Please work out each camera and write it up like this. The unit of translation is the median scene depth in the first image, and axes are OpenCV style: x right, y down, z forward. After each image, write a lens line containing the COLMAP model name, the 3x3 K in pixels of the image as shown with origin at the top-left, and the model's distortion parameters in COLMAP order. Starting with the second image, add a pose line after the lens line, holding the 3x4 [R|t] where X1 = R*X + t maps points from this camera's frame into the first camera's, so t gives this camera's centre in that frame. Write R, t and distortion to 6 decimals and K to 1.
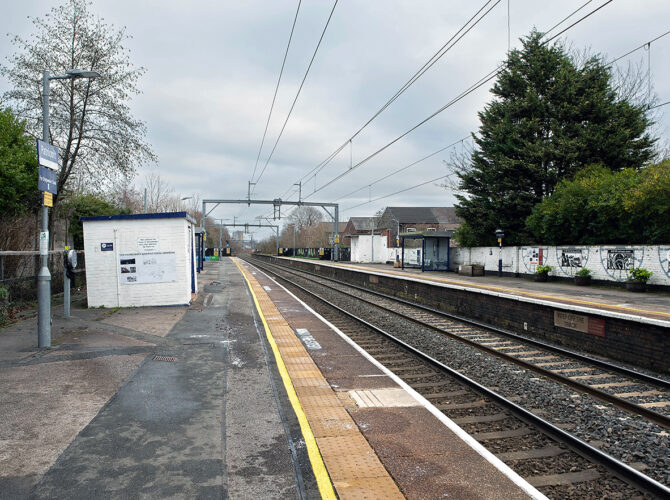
lens RADIAL K [[528.3, 0, 335.0], [0, 528.3, 250.0], [0, 0, 1]] dist [-0.042505, 0.004747]
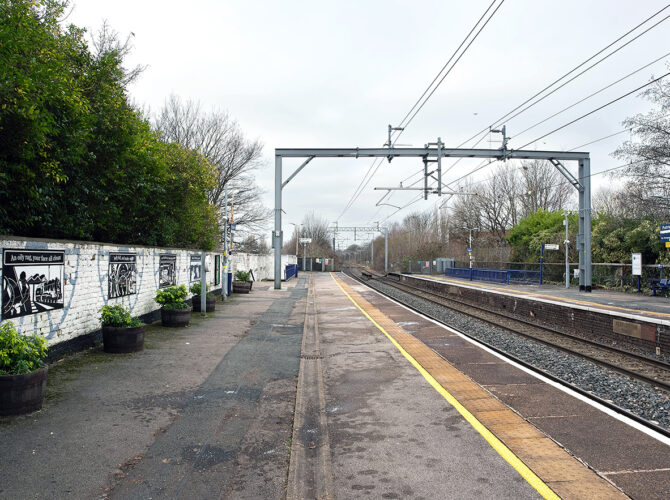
lens RADIAL K [[528.3, 0, 335.0], [0, 528.3, 250.0], [0, 0, 1]] dist [-0.042505, 0.004747]
pose [[-0.990540, -0.011459, 0.136745, 0.213415], [-0.013459, 0.999815, -0.013710, -0.000561], [-0.136562, -0.015421, -0.990511, 1.060846]]
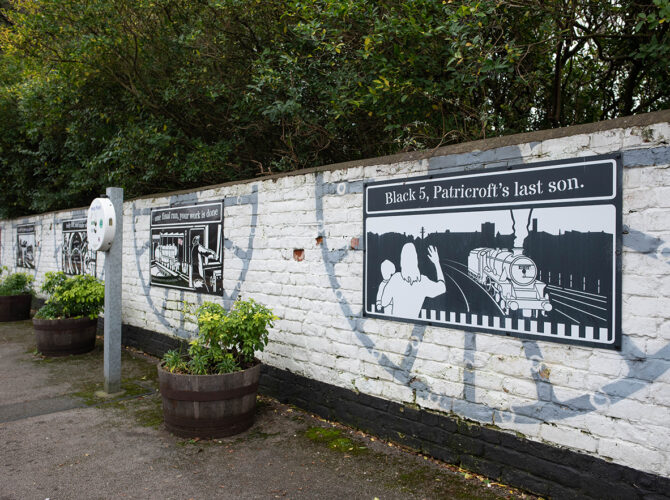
lens RADIAL K [[528.3, 0, 335.0], [0, 528.3, 250.0], [0, 0, 1]] dist [-0.042505, 0.004747]
pose [[0.844760, 0.006367, 0.535108, 0.369712], [-0.008147, 0.999966, 0.000963, 0.013188], [-0.535084, -0.005174, 0.844783, 0.444210]]
